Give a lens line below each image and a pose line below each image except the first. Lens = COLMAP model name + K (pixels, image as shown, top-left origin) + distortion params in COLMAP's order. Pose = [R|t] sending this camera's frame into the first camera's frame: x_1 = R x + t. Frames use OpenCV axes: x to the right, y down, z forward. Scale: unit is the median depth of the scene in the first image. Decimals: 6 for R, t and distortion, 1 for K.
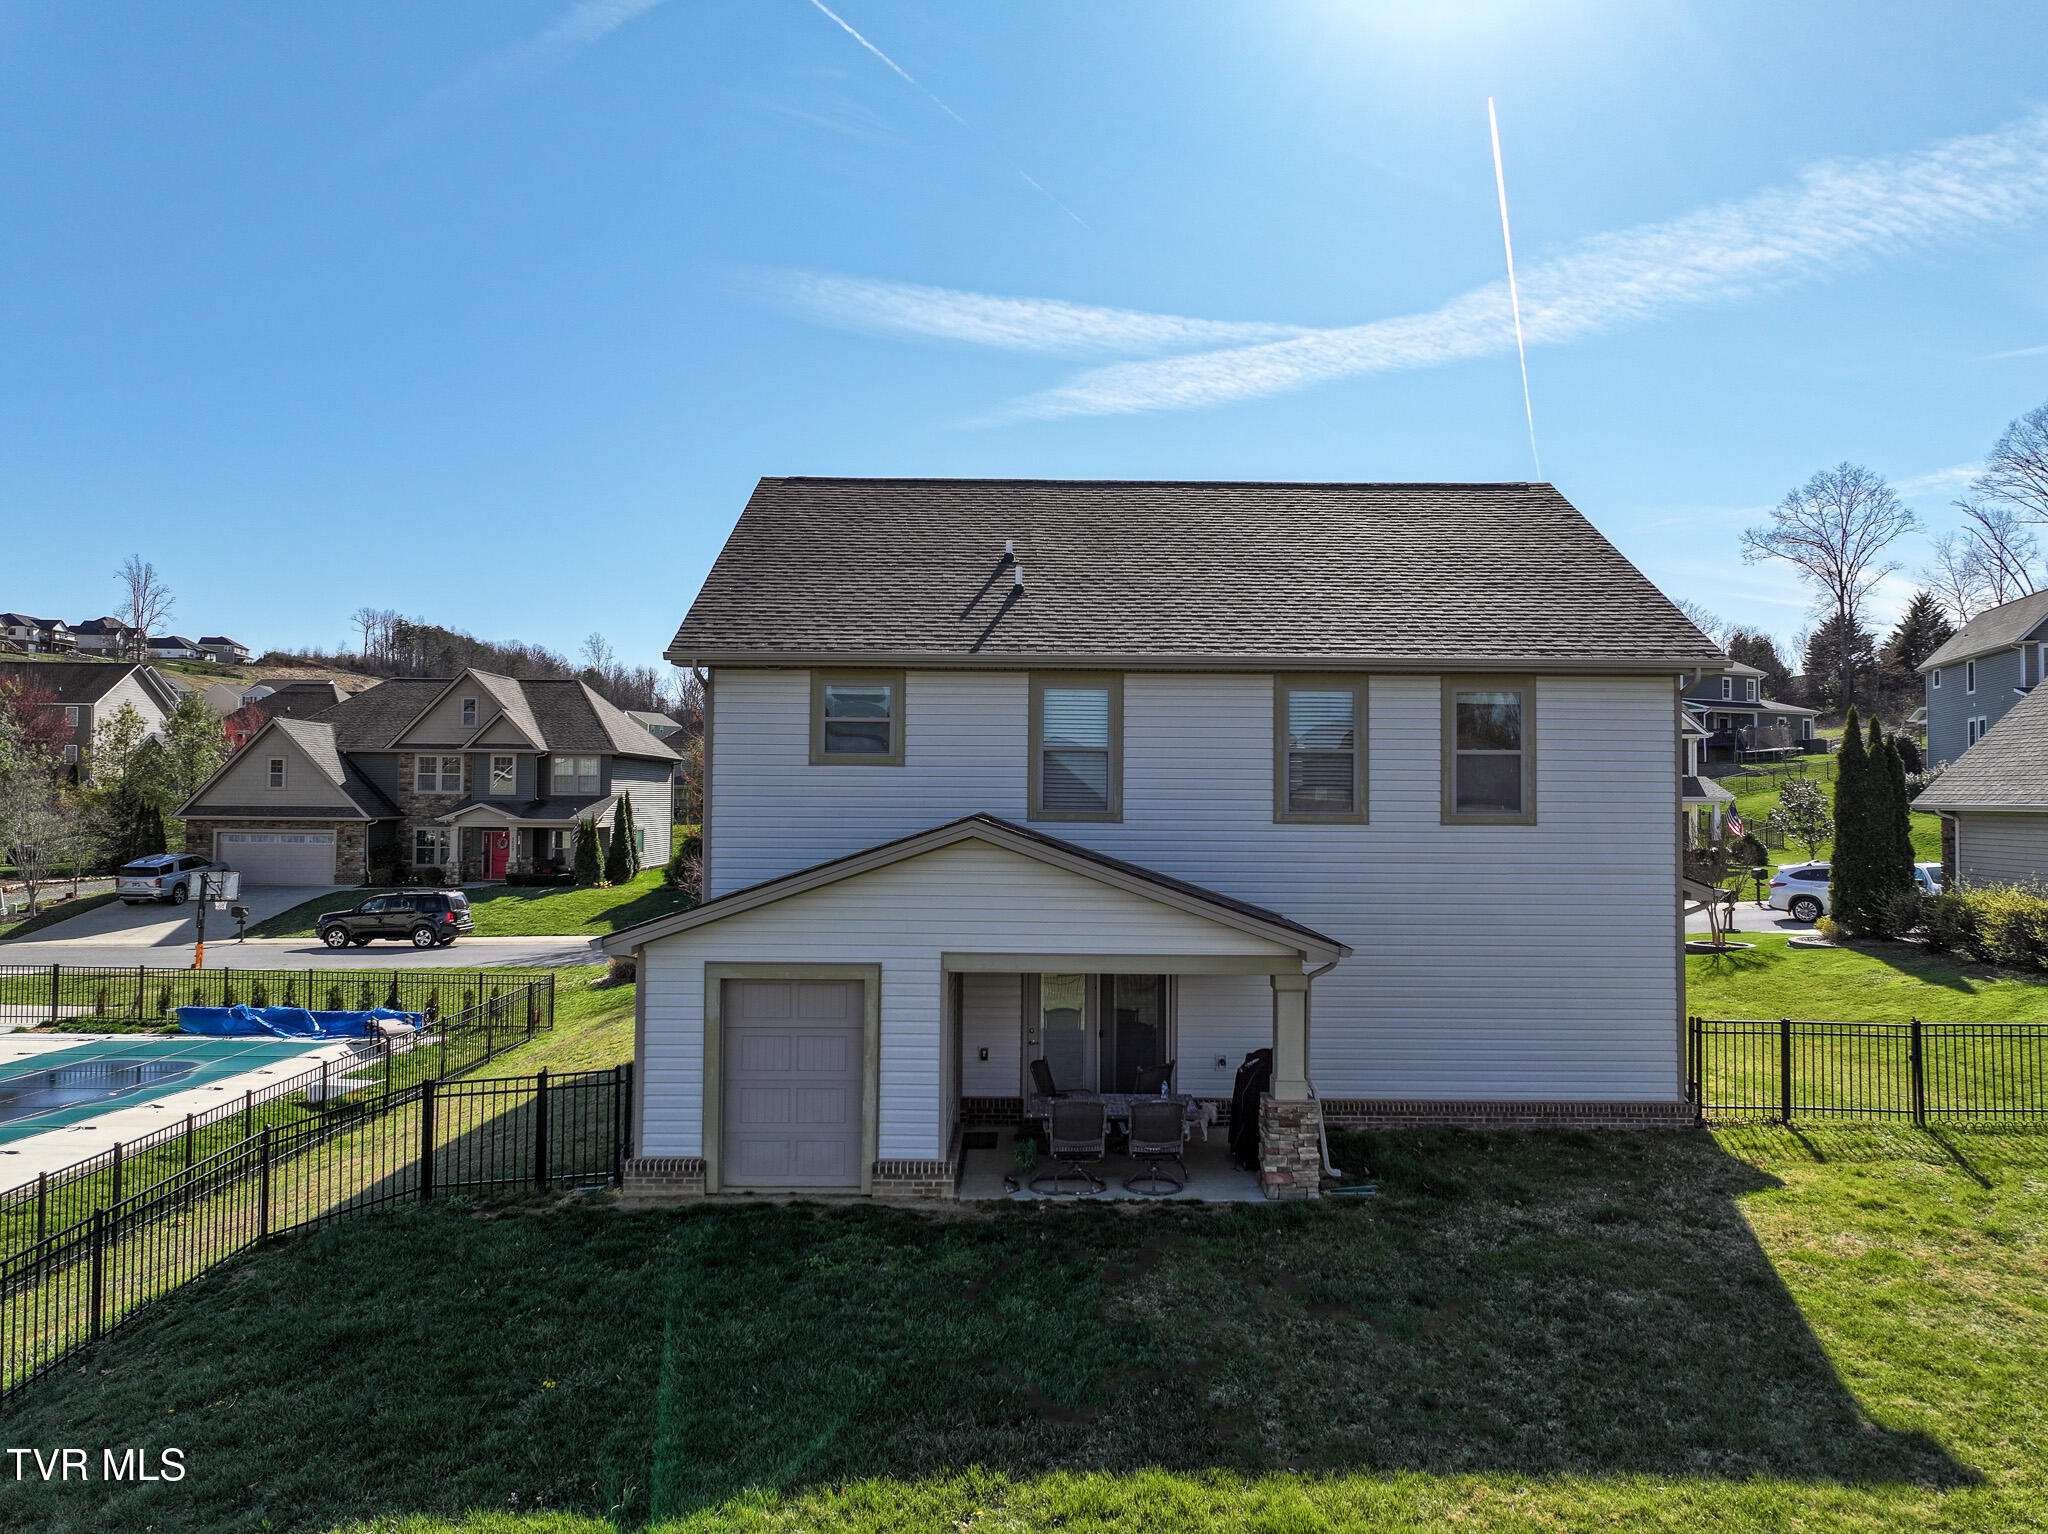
lens RADIAL K [[1436.7, 0, 1035.9], [0, 1436.7, 757.9], [0, 0, 1]] dist [0.000307, 0.013444]
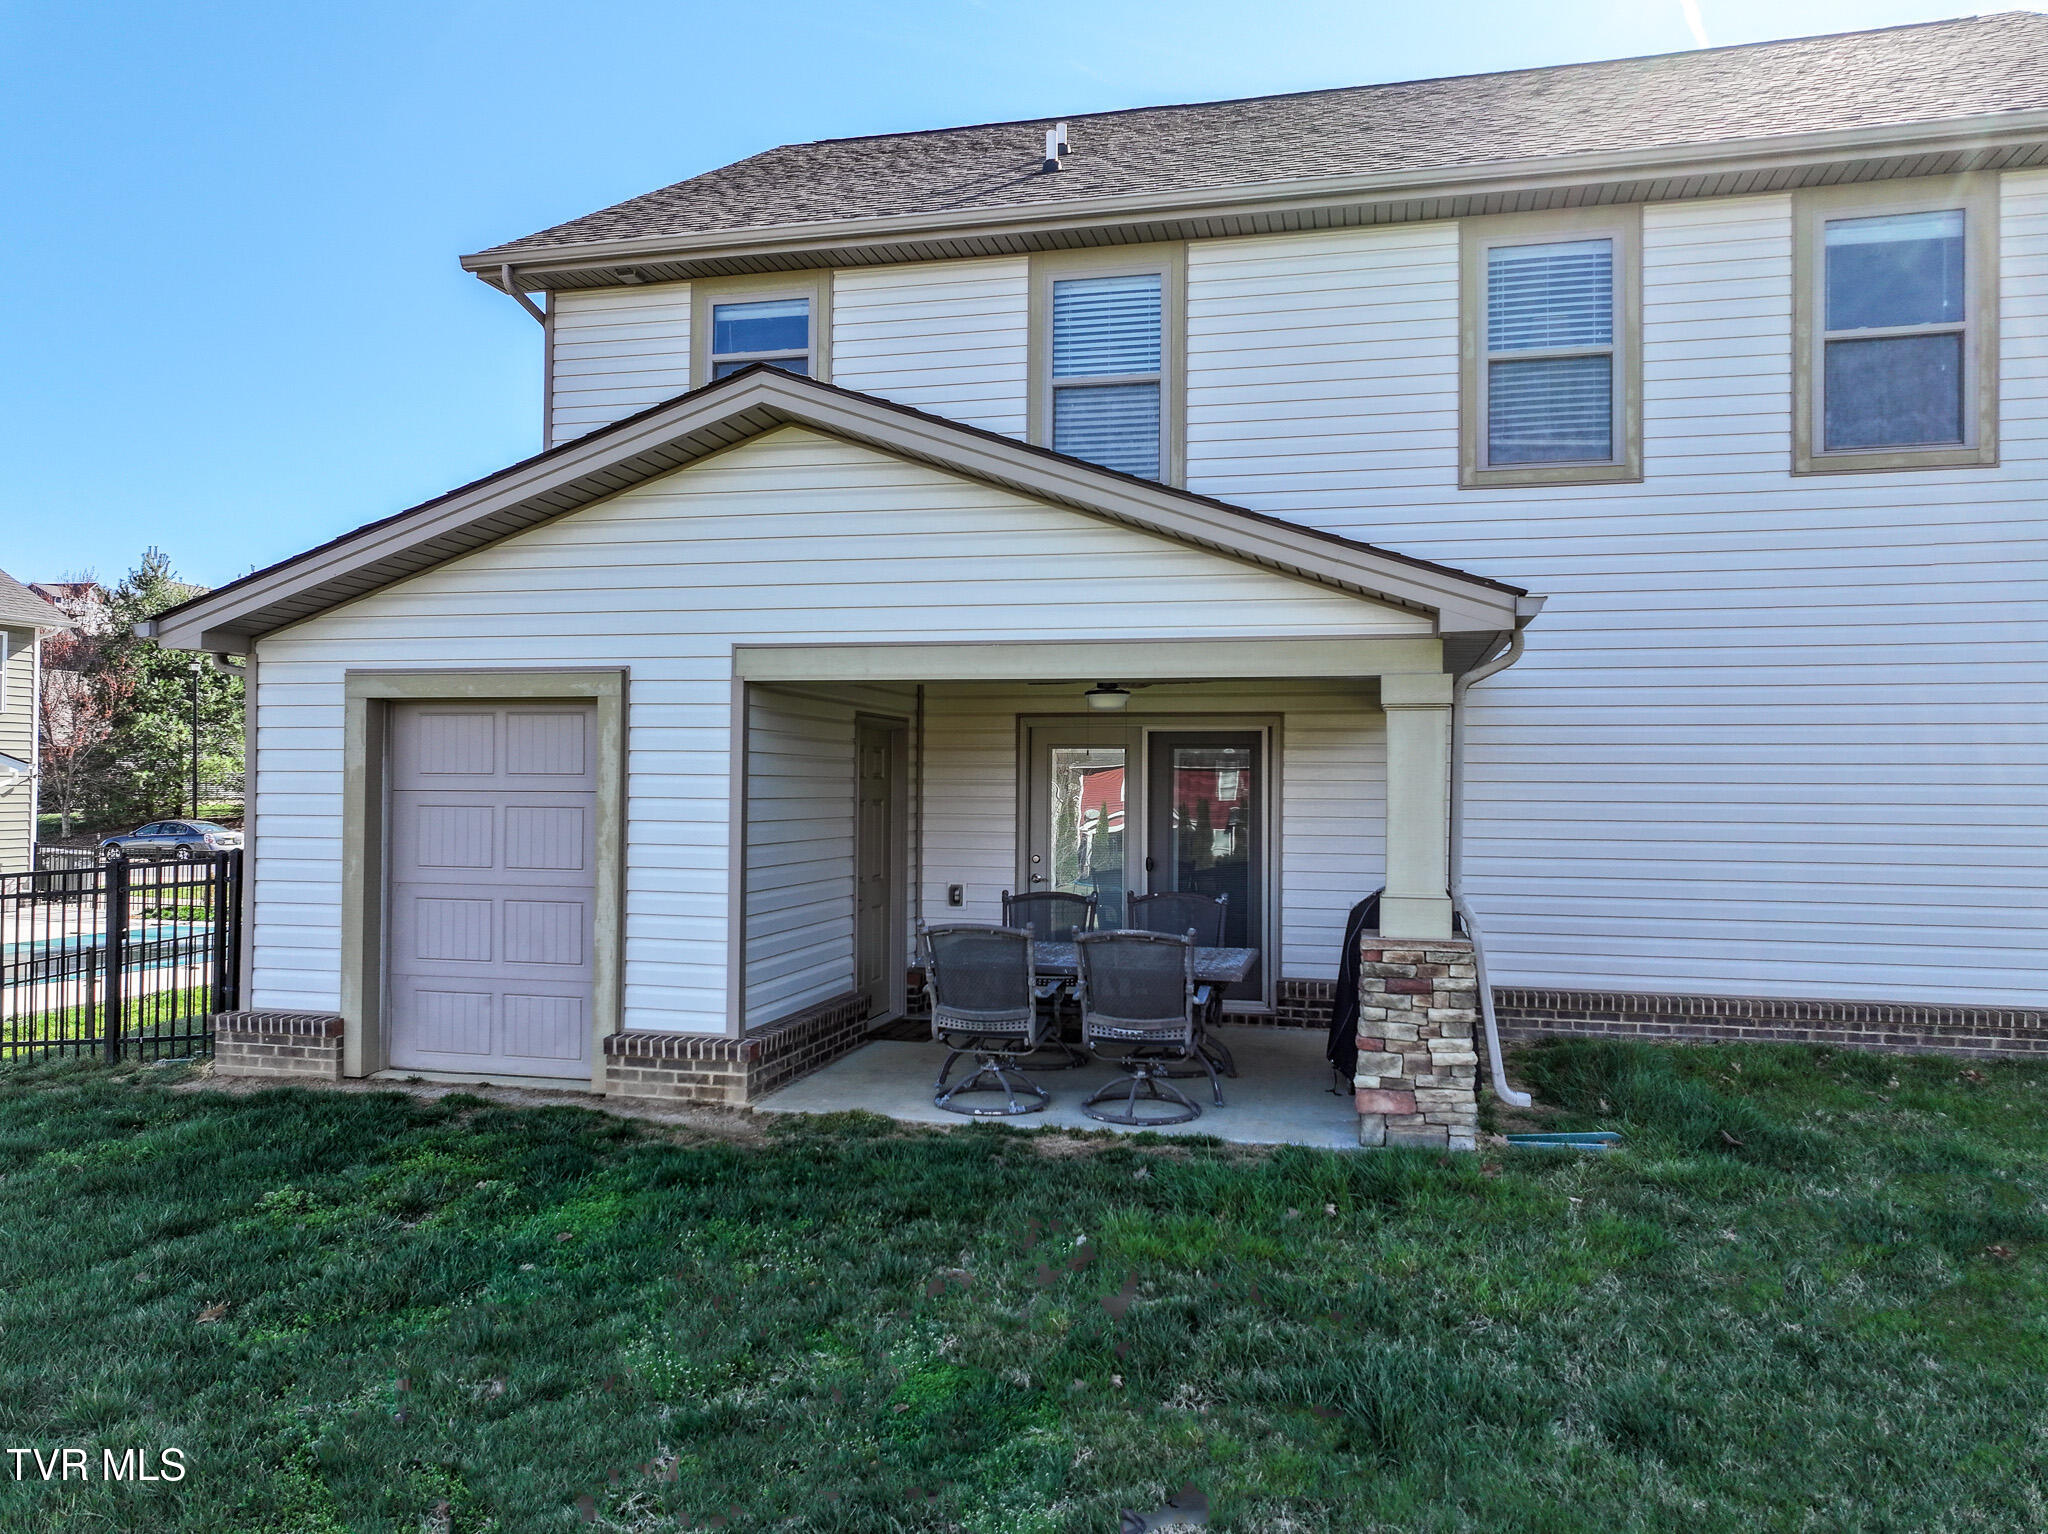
lens RADIAL K [[1436.7, 0, 1033.3], [0, 1436.7, 760.3], [0, 0, 1]] dist [0.000307, 0.013444]
pose [[0.971095, -0.004130, -0.238657, 0.134976], [0.007250, 0.999899, 0.012200, 0.138845], [0.238583, -0.013578, 0.971027, 0.413090]]
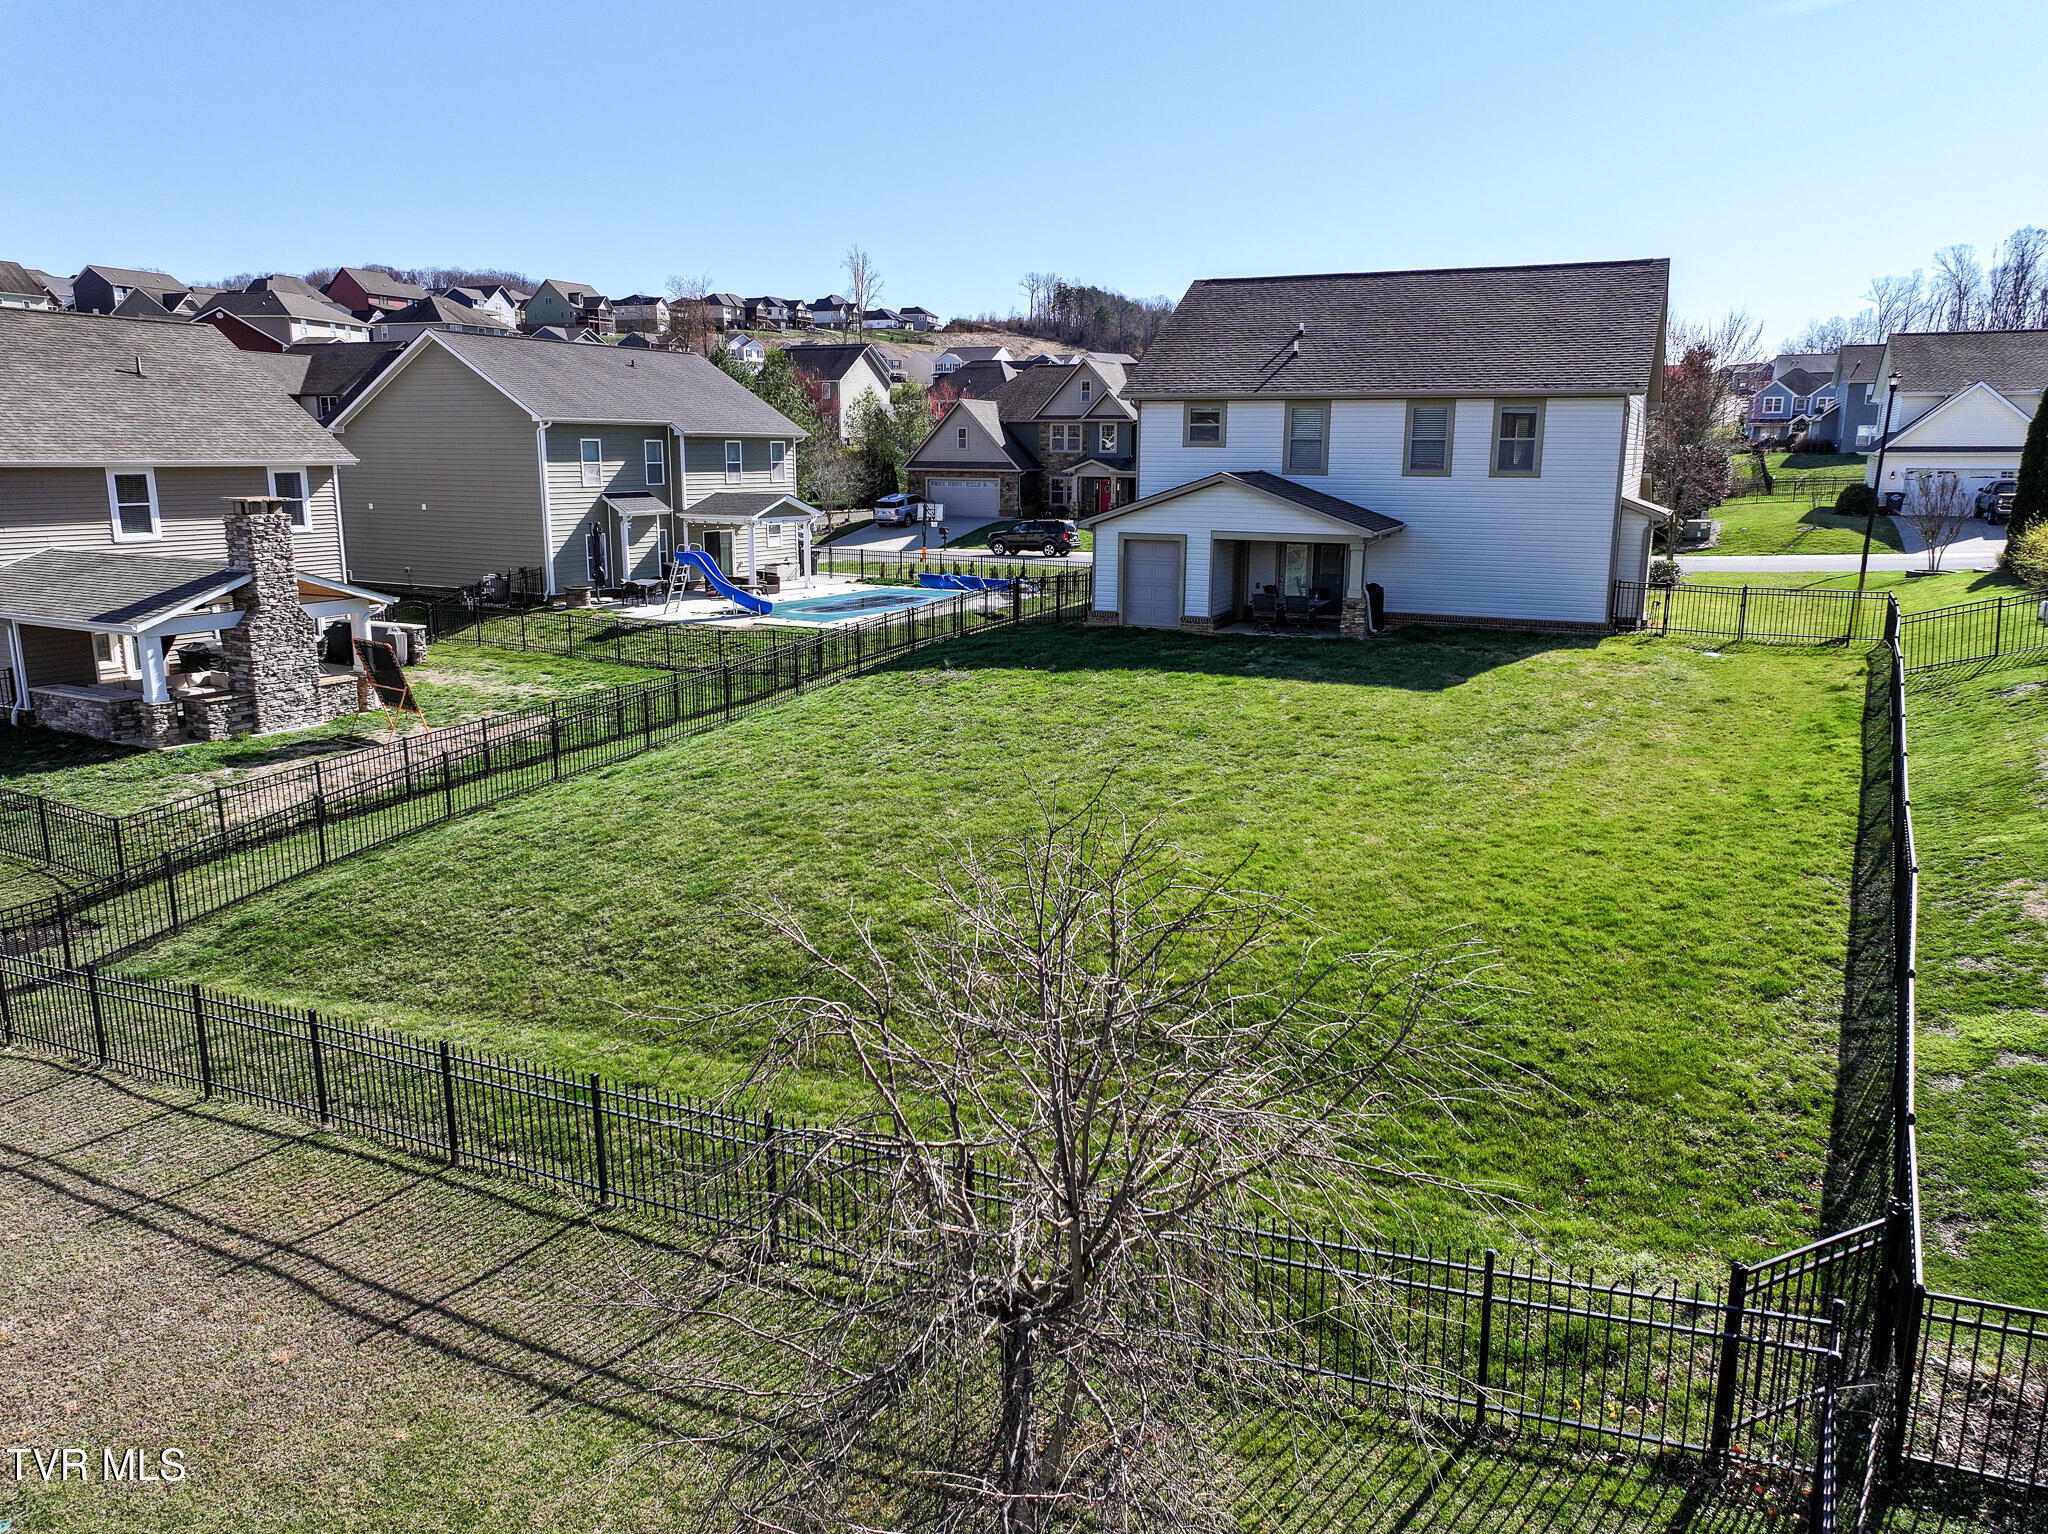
lens RADIAL K [[1436.7, 0, 1026.9], [0, 1436.7, 761.1], [0, 0, 1]] dist [0.000307, 0.013444]
pose [[0.903785, 0.088828, -0.418667, 0.554405], [0.013862, 0.971636, 0.236075, -0.047221], [0.427762, -0.219164, 0.876919, -1.046304]]
